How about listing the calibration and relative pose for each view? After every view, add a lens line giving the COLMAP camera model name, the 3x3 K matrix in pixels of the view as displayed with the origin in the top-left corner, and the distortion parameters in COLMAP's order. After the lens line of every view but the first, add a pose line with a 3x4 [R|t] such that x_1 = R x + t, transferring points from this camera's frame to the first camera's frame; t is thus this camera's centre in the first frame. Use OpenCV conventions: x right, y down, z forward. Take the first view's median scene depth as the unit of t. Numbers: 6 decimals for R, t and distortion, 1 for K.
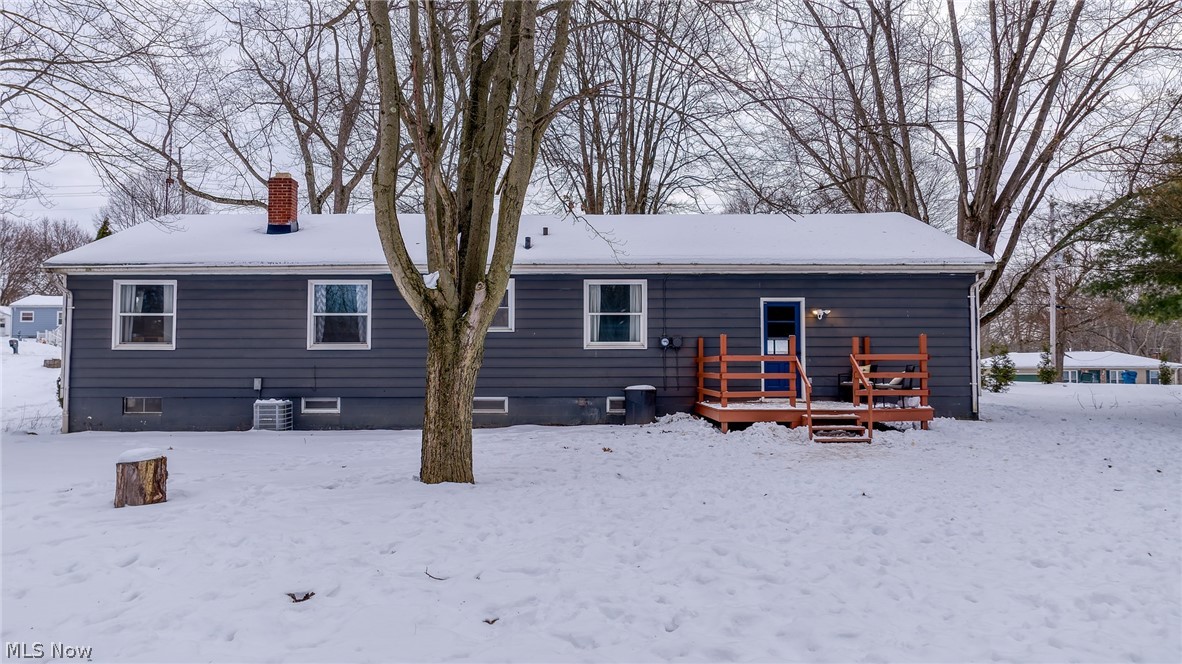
lens RADIAL K [[814.5, 0, 586.4], [0, 814.5, 327.9], [0, 0, 1]] dist [-0.001007, 0.000192]
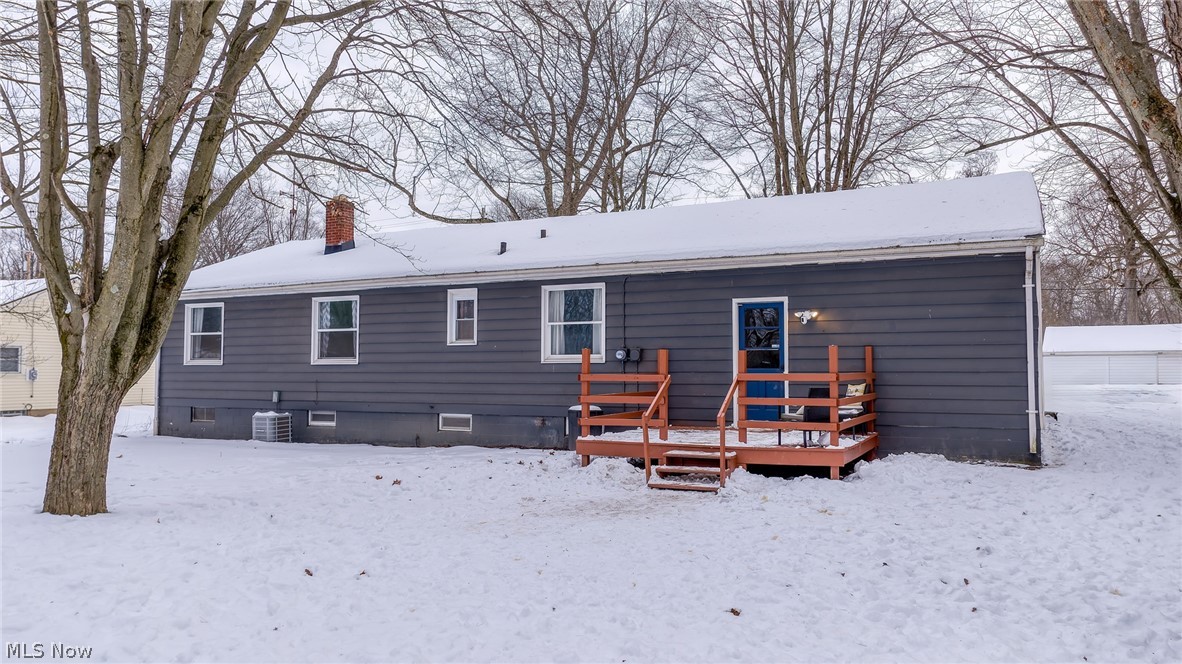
lens RADIAL K [[814.5, 0, 591.1], [0, 814.5, 333.8], [0, 0, 1]] dist [-0.001007, 0.000192]
pose [[0.904204, -0.018854, -0.426685, 0.428542], [0.021195, 0.999775, 0.000737, -0.005801], [0.426575, -0.009710, 0.904400, 0.211661]]
